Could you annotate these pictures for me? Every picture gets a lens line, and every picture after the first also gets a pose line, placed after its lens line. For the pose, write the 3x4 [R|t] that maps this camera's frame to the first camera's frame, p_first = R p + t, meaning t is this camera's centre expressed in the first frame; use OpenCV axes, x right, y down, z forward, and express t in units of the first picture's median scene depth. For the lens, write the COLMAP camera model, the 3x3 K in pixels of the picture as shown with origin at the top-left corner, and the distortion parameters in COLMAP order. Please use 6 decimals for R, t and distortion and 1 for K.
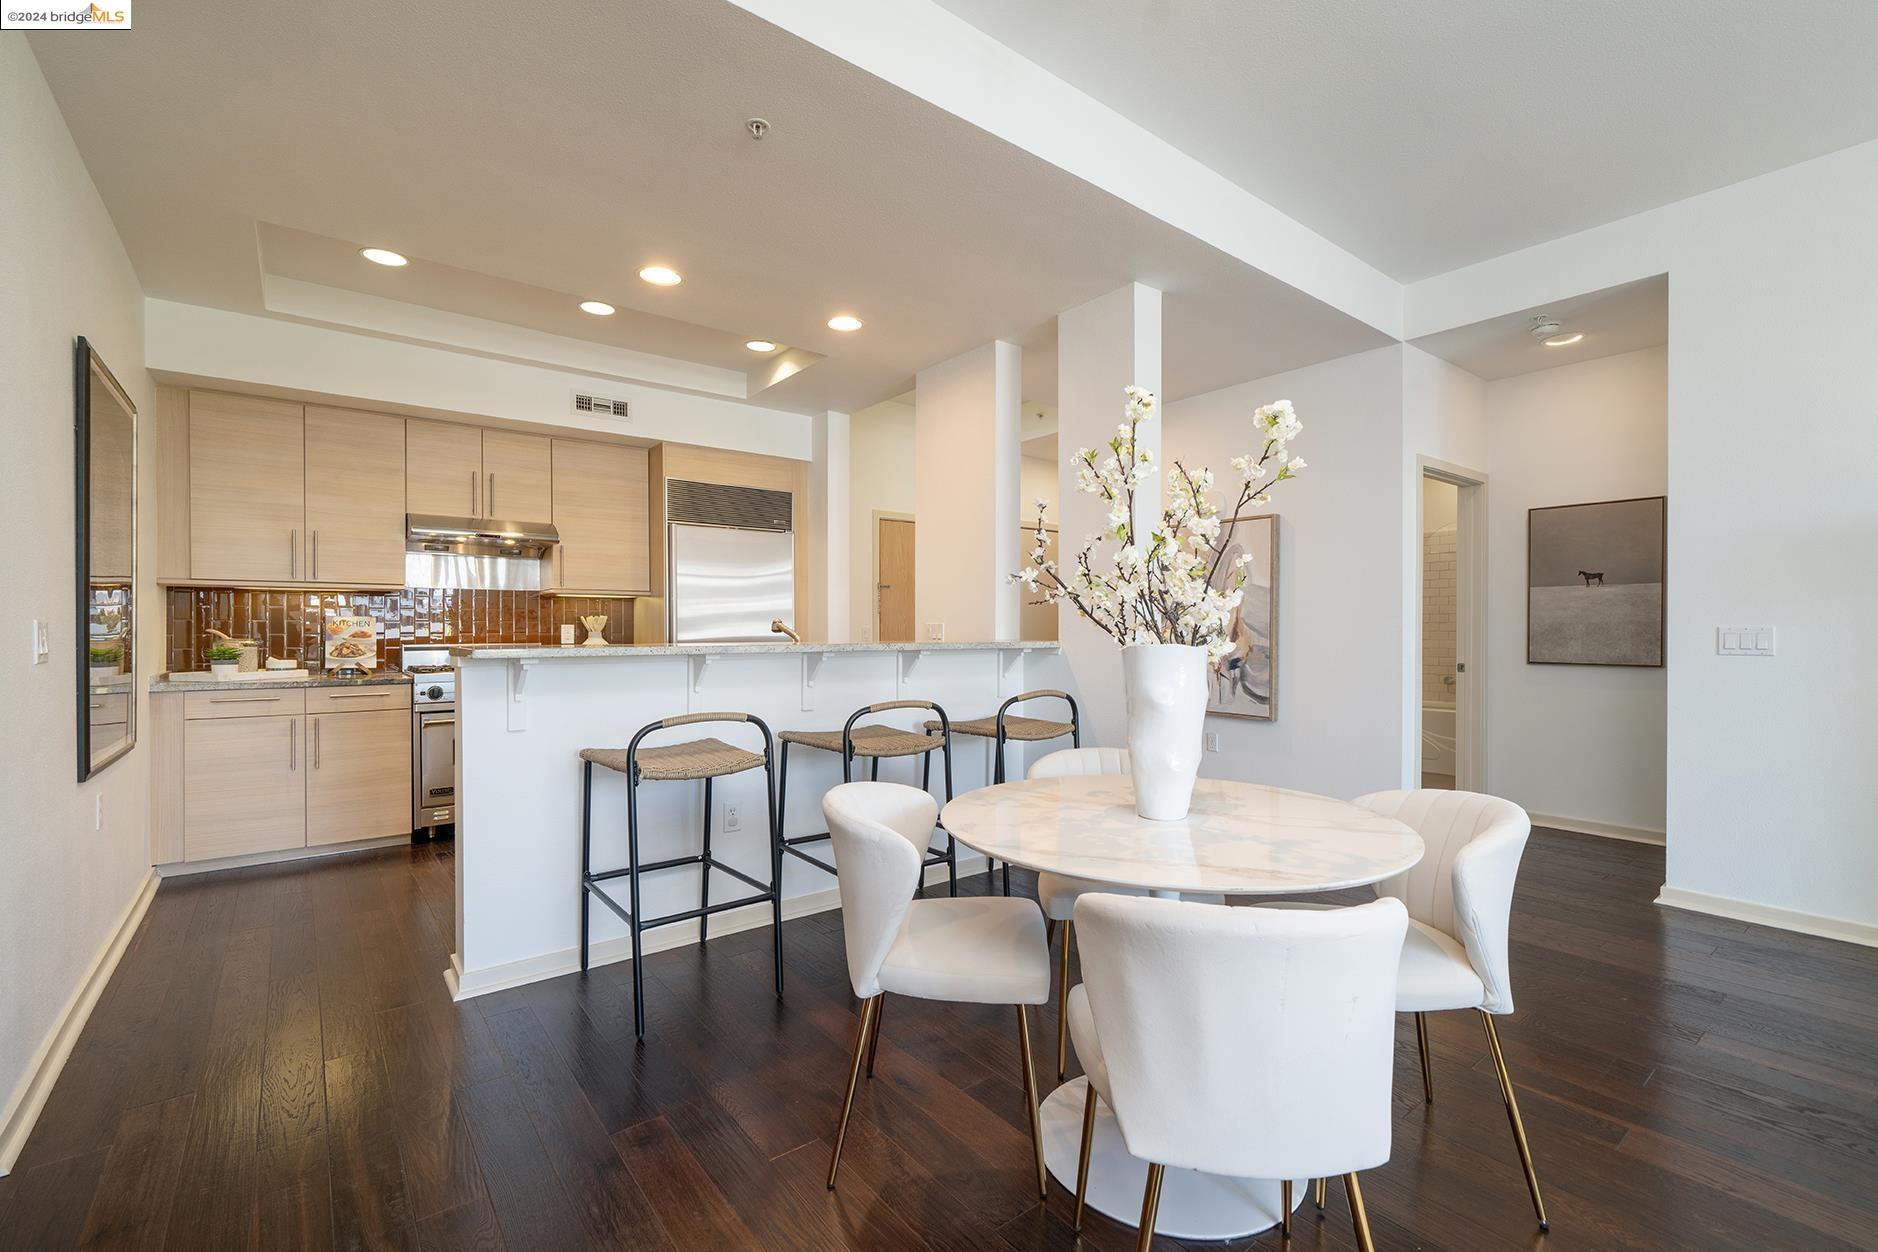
lens RADIAL K [[804.4, 0, 919.1], [0, 804.4, 630.9], [0, 0, 1]] dist [-0.002112, -0.000256]
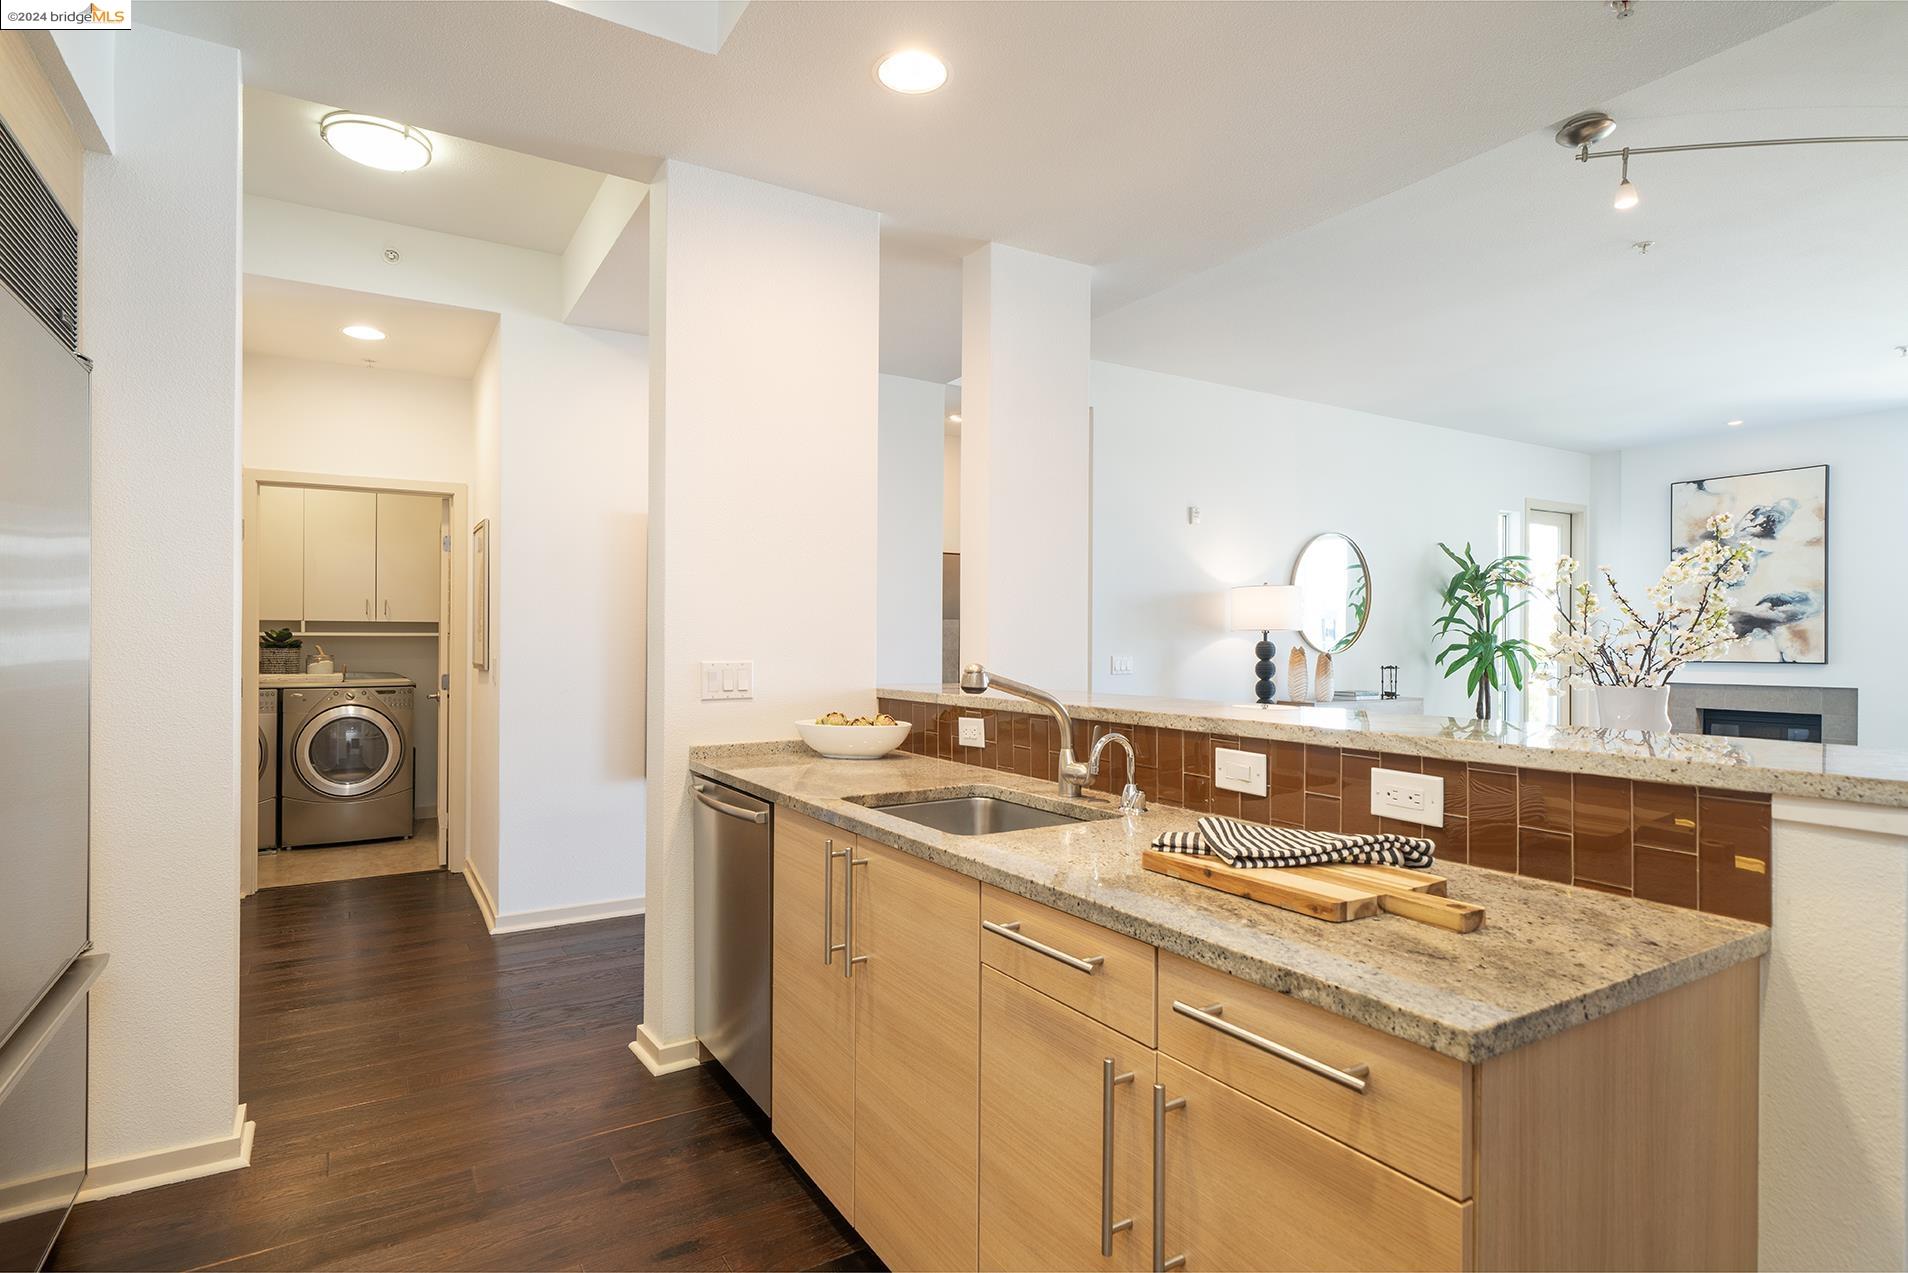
lens RADIAL K [[967.8, 0, 942.8], [0, 967.8, 648.4], [0, 0, 1]] dist [0.001030, 0.000653]
pose [[0.116407, -0.005232, 0.993188, -0.611178], [-0.001512, 0.999984, 0.005445, -0.022202], [-0.993200, -0.002136, 0.116397, 0.810458]]
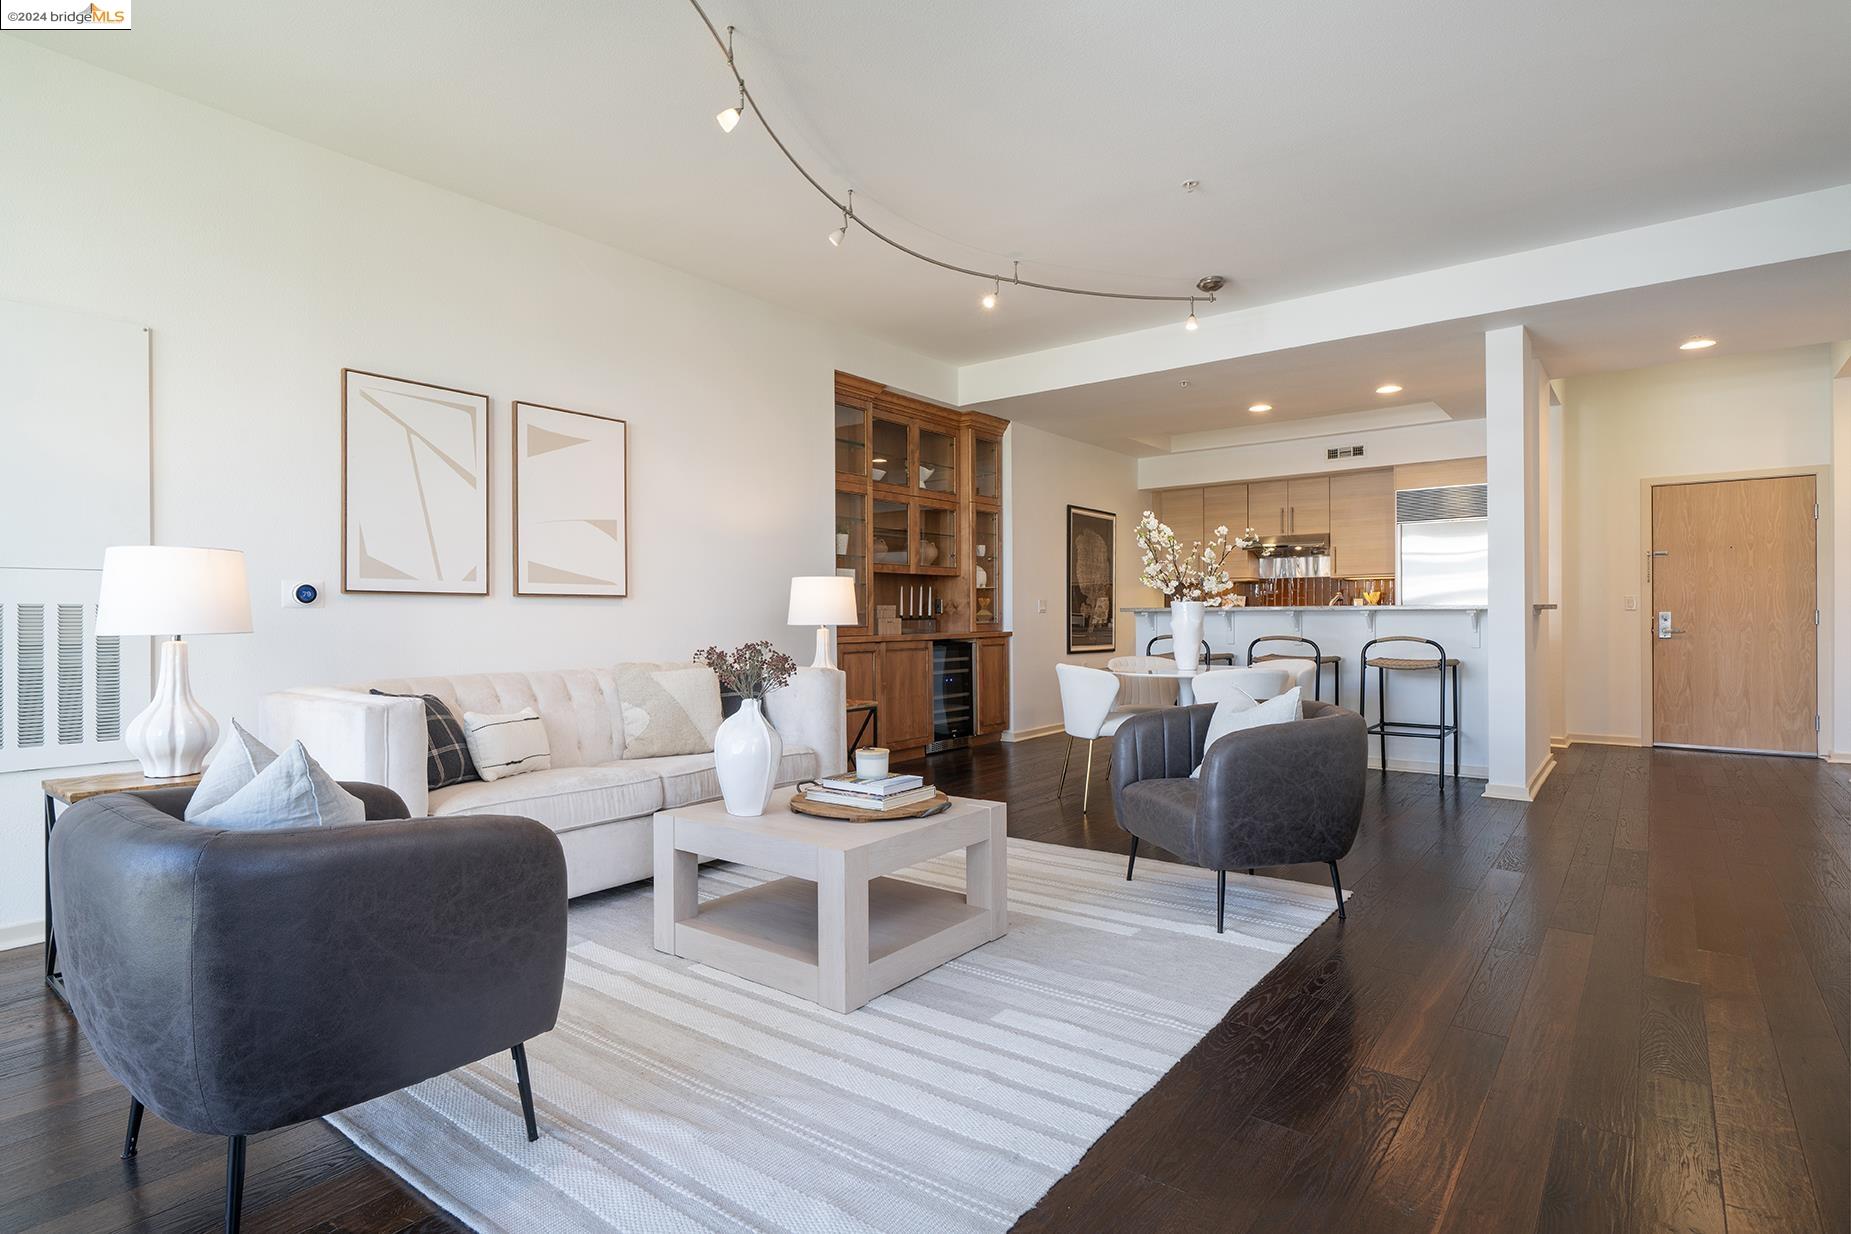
lens RADIAL K [[931.7, 0, 922.6], [0, 931.7, 619.5], [0, 0, 1]] dist [-0.000057, 0.000611]
pose [[0.250347, 0.004055, -0.968148, 1.179686], [0.002800, 0.999984, 0.004912, 0.022485], [0.968152, -0.003941, 0.250332, -0.214004]]
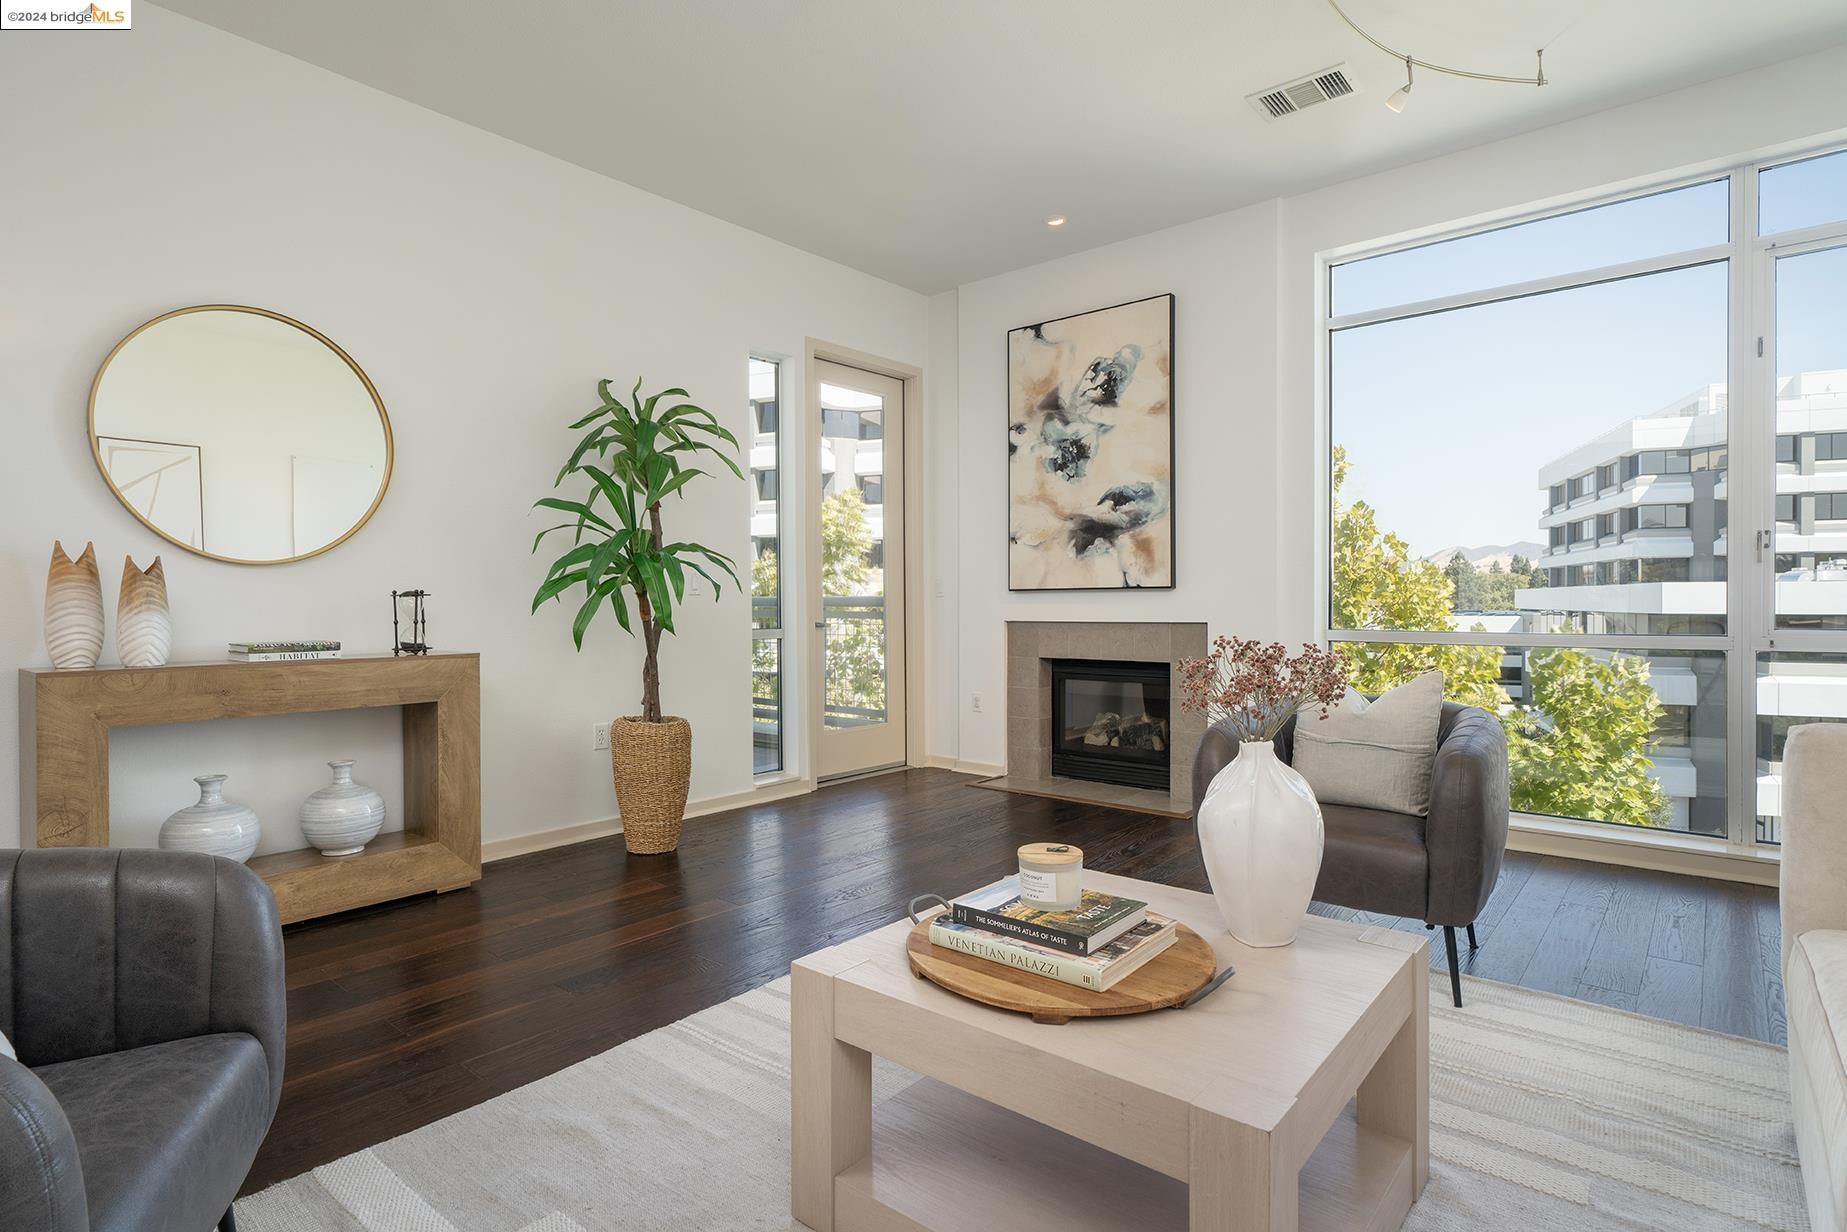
lens RADIAL K [[929.7, 0, 920.7], [0, 929.7, 618.5], [0, 0, 1]] dist [-0.000057, 0.000611]
pose [[-0.219062, -0.016597, 0.975570, 0.202409], [0.006263, 0.999811, 0.018416, 0.024015], [-0.975691, 0.010144, -0.218917, 0.042240]]
